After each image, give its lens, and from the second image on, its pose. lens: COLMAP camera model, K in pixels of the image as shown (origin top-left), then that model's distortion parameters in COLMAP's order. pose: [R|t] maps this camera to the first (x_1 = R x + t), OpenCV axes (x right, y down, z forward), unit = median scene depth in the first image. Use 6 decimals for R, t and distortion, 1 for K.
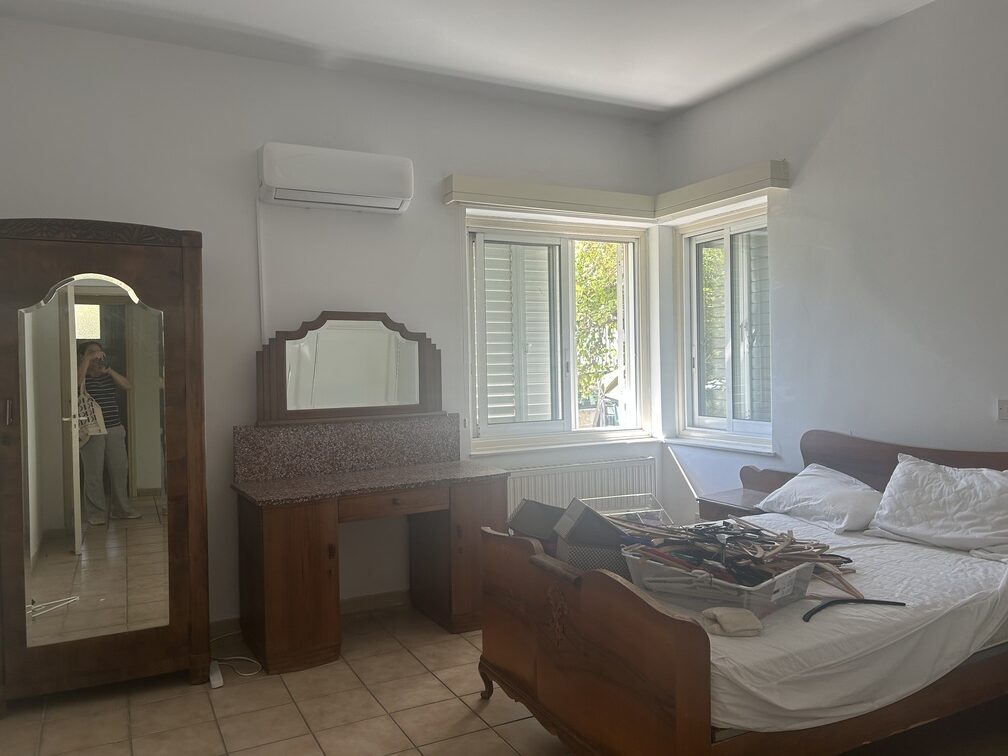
lens RADIAL K [[750.7, 0, 504.0], [0, 750.7, 378.0], [0, 0, 1]] dist [0.058844, -0.087572]
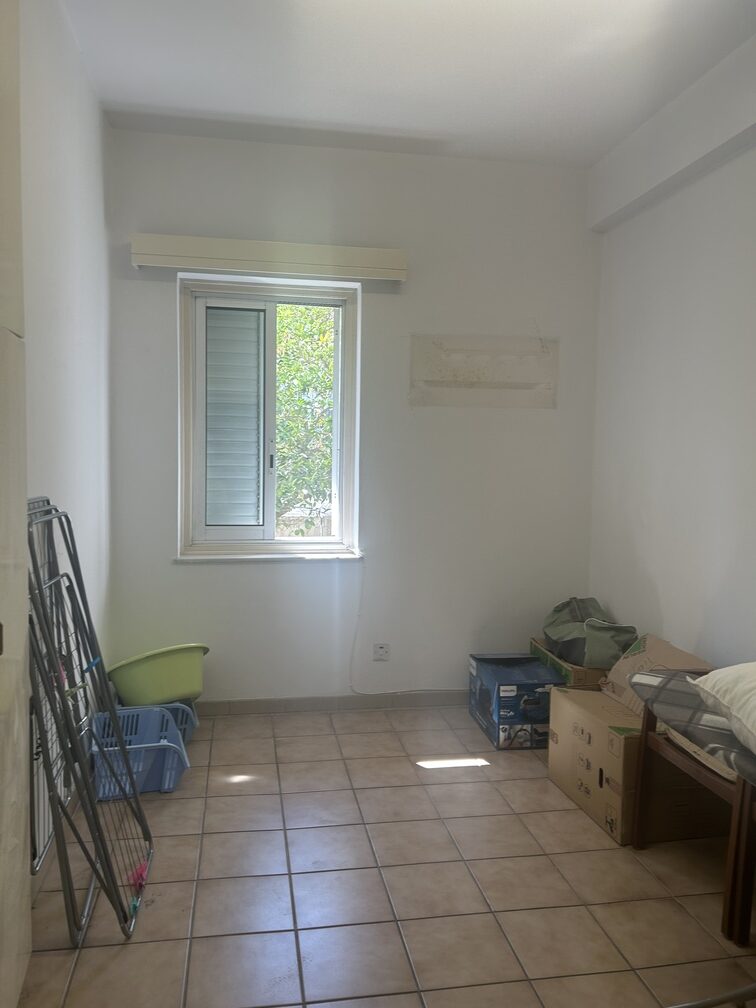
lens RADIAL K [[750.7, 0, 378.0], [0, 750.7, 504.0], [0, 0, 1]] dist [0.058844, -0.087572]
pose [[0.951175, 0.046942, -0.305060, 0.449040], [-0.035582, 0.998454, 0.042694, -0.007121], [0.306593, -0.029755, 0.951376, 0.253794]]
